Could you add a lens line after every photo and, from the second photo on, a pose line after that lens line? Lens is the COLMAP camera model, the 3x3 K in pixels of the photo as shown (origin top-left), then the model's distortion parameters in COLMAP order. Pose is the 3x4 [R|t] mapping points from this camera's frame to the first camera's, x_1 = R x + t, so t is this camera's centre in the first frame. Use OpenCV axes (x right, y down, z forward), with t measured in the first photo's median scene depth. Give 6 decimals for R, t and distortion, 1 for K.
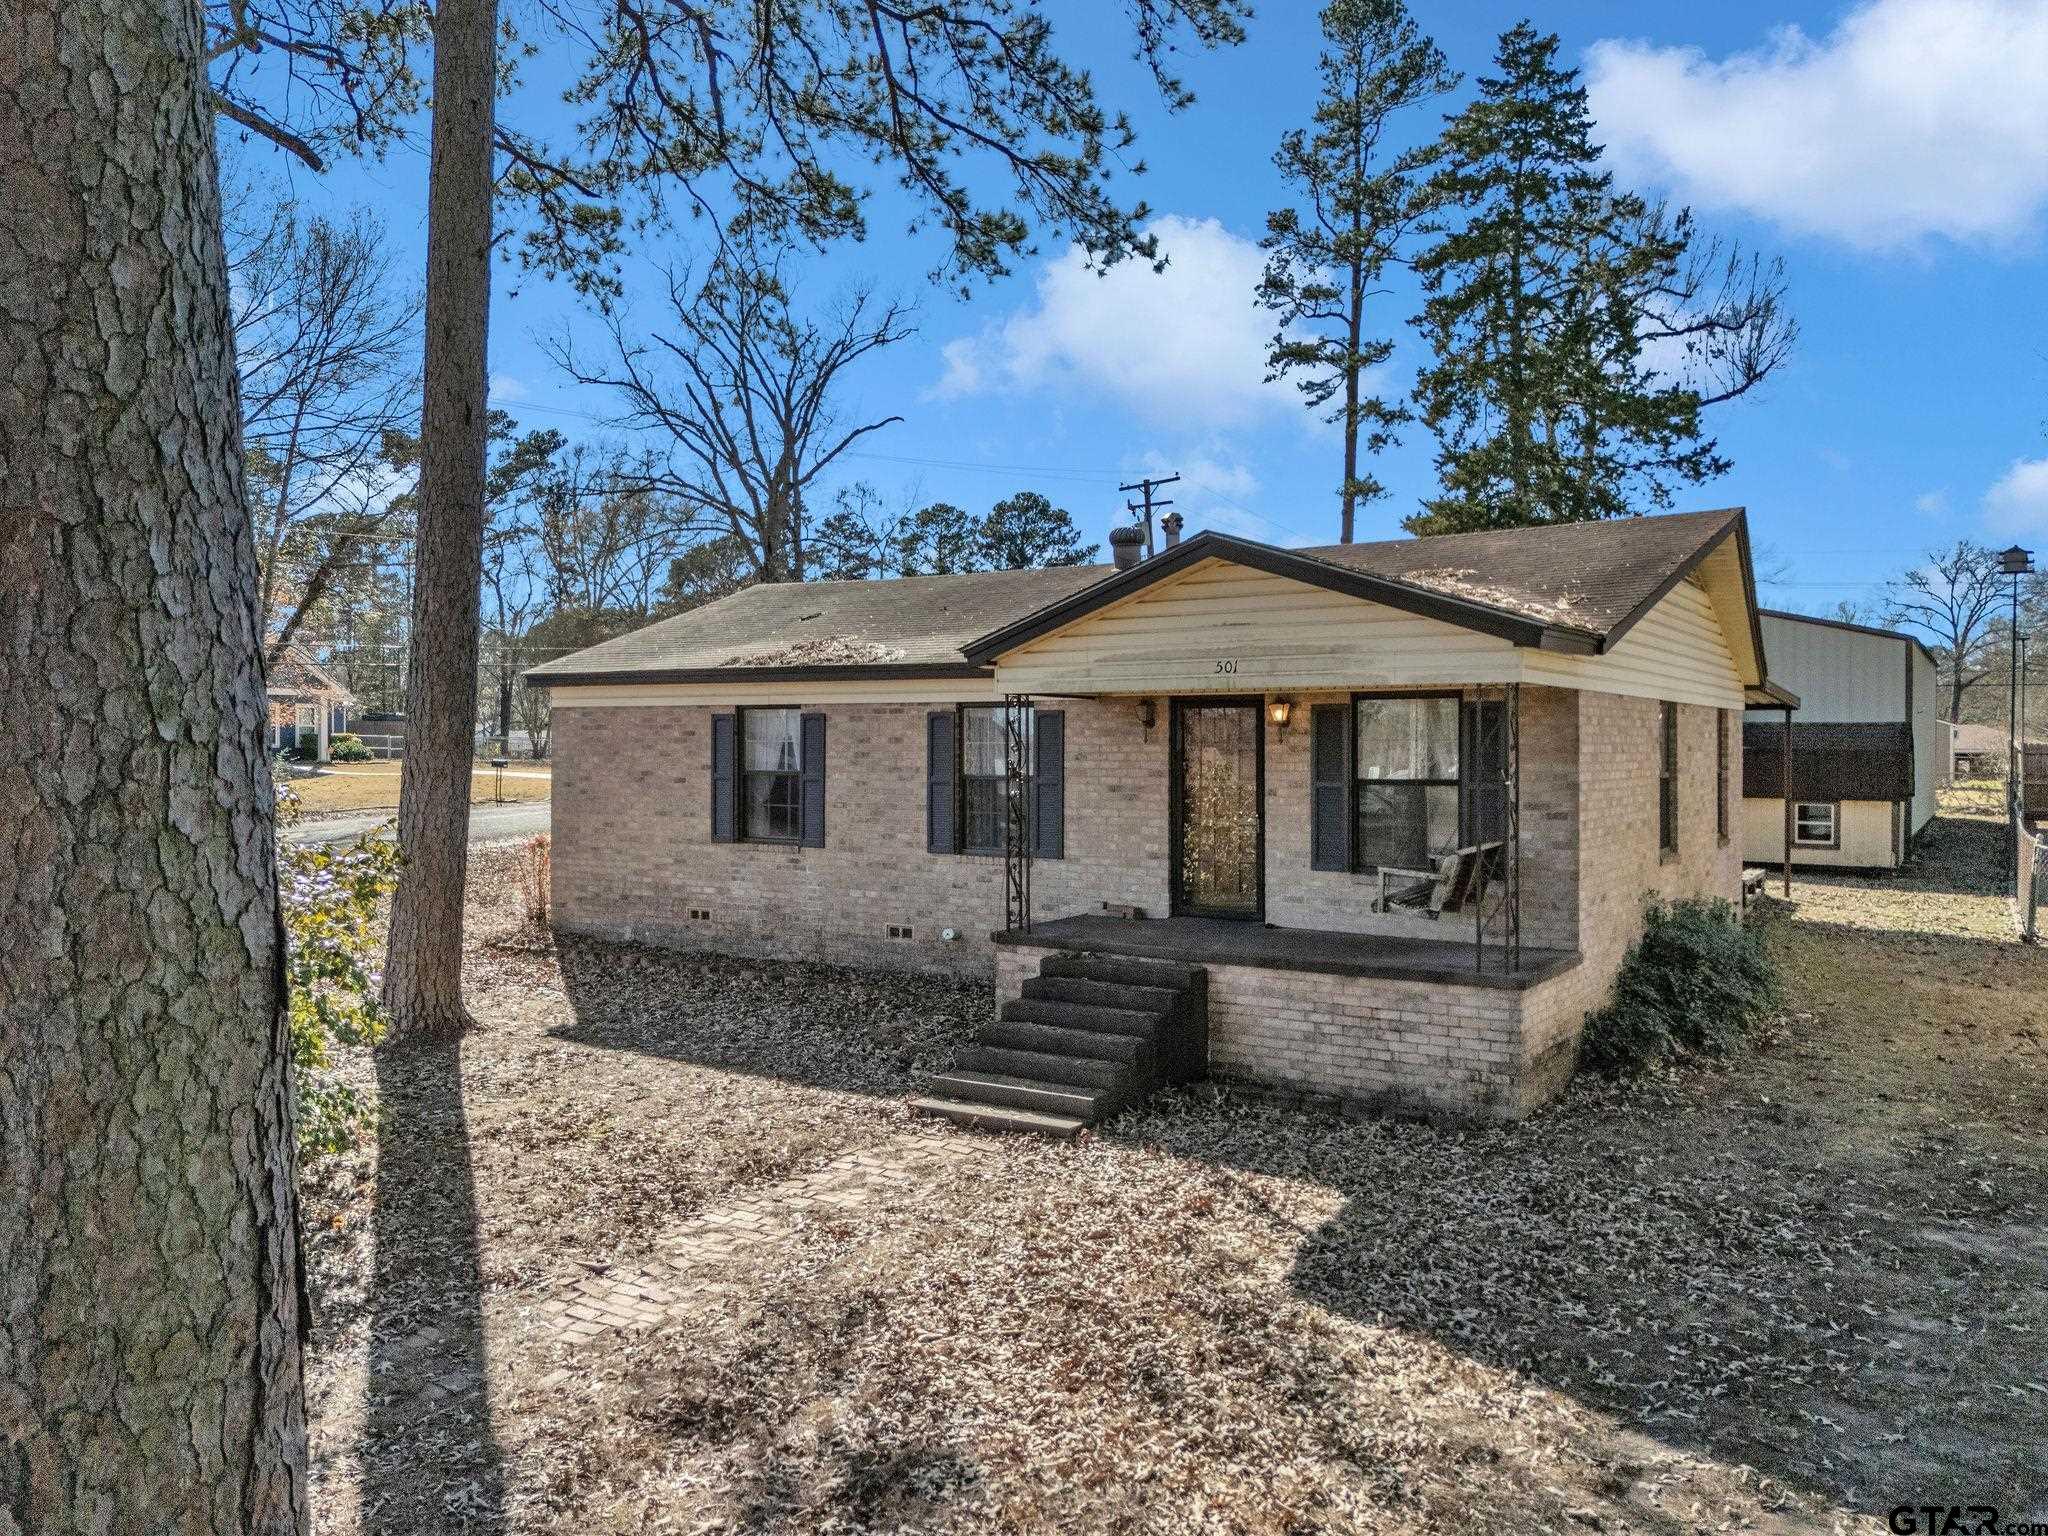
lens RADIAL K [[1539.2, 0, 1023.2], [0, 1539.2, 765.7], [0, 0, 1]] dist [0.039748, -0.004508]
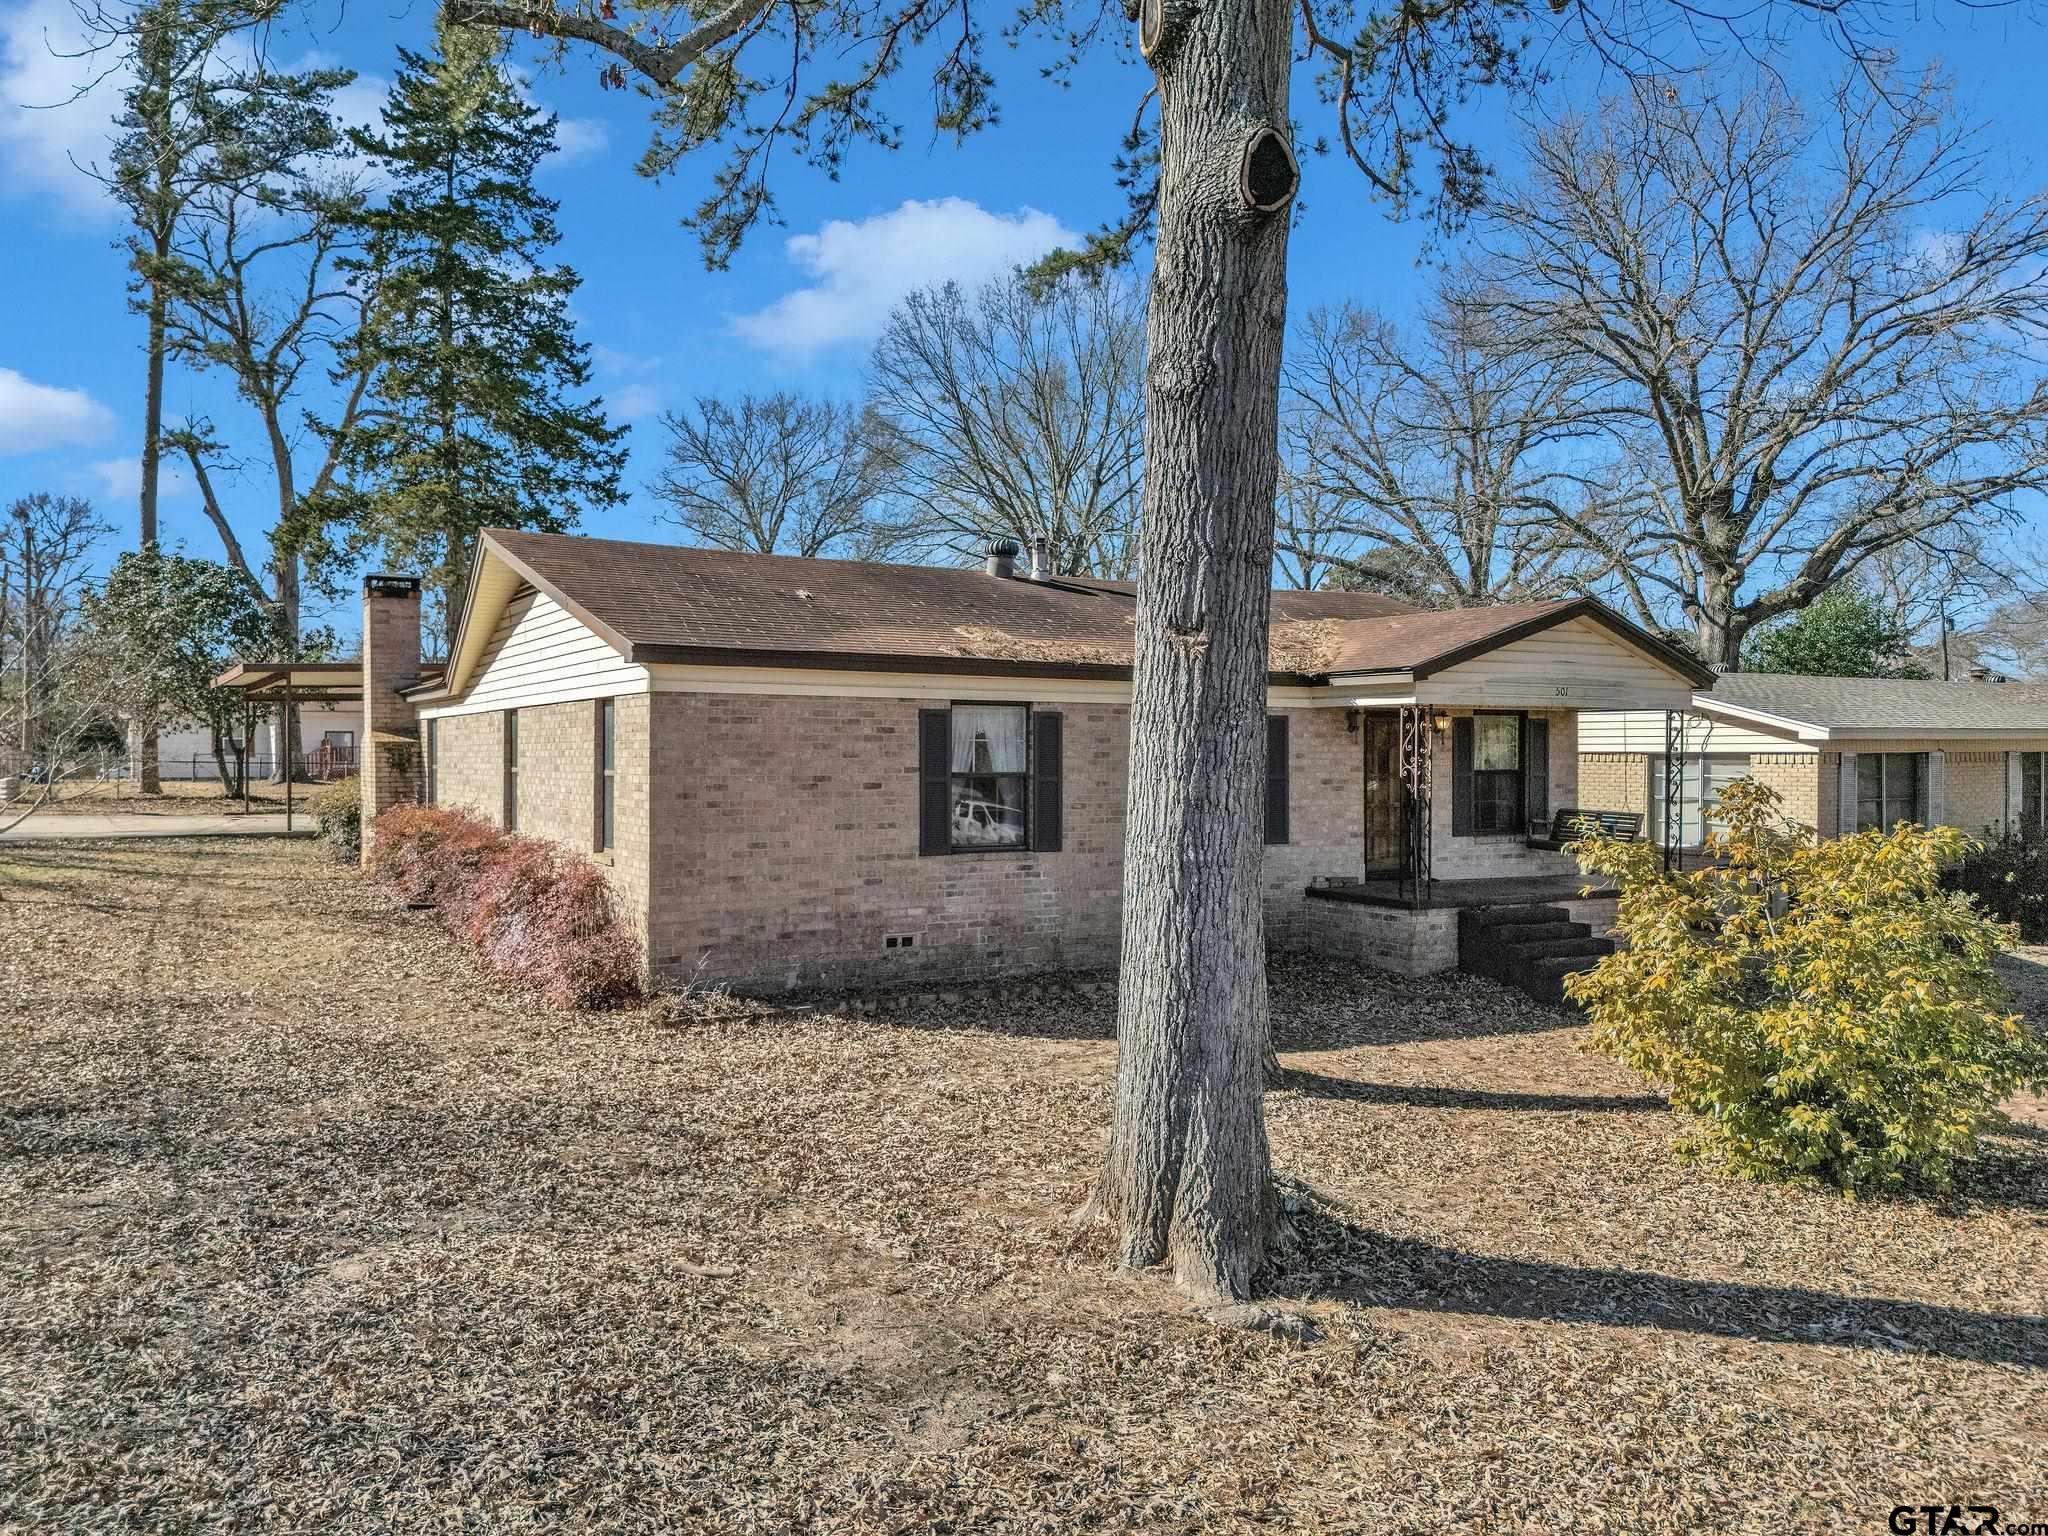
lens RADIAL K [[1539.2, 0, 1024.3], [0, 1539.2, 761.6], [0, 0, 1]] dist [0.039748, -0.004508]
pose [[0.464257, -0.004955, 0.885687, -0.987314], [0.009905, 0.999951, 0.000402, -0.003617], [-0.885645, 0.008586, 0.464283, 0.567813]]
